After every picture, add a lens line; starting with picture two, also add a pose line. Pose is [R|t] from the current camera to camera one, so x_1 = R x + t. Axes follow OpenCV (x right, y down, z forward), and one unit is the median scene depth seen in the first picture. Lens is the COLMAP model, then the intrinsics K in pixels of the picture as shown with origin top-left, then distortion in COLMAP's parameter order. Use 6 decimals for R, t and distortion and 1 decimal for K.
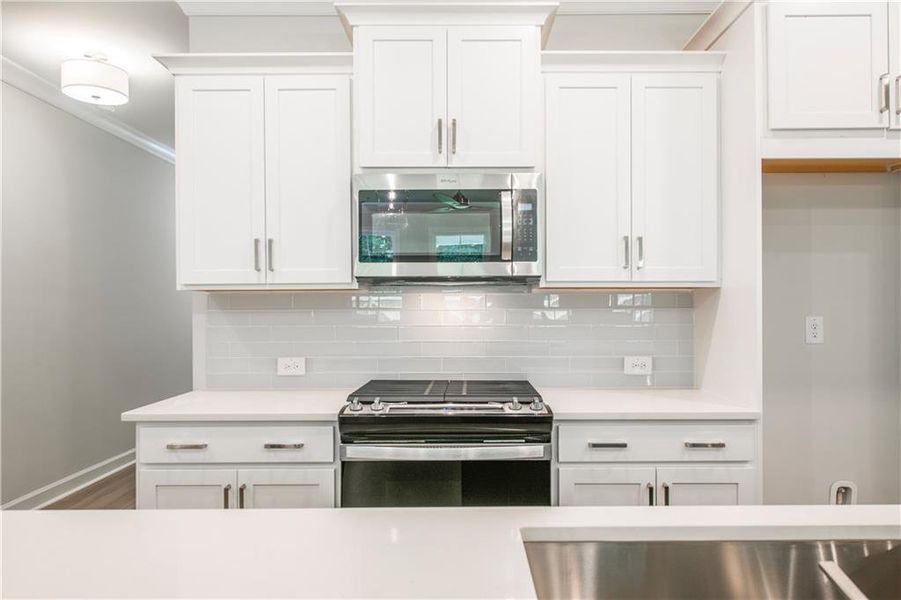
lens RADIAL K [[518.8, 0, 455.2], [0, 518.8, 303.9], [0, 0, 1]] dist [-0.000553, 0.000129]
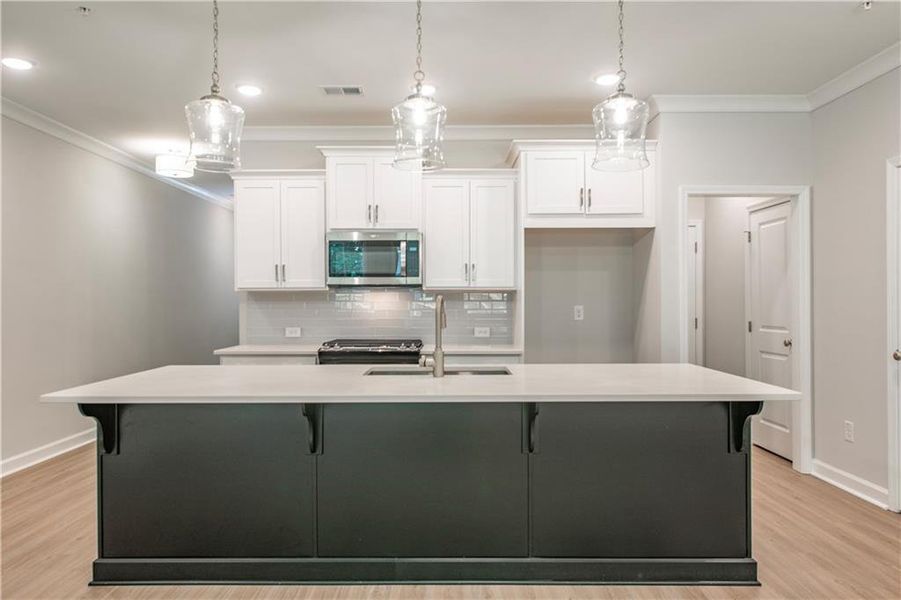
lens RADIAL K [[512.5, 0, 438.0], [0, 512.5, 300.6], [0, 0, 1]] dist [0.002171, -0.000222]
pose [[0.999990, 0.002118, -0.003852, 0.231261], [-0.002086, 0.999963, 0.008396, -0.008578], [0.003869, -0.008388, 0.999957, -0.924590]]
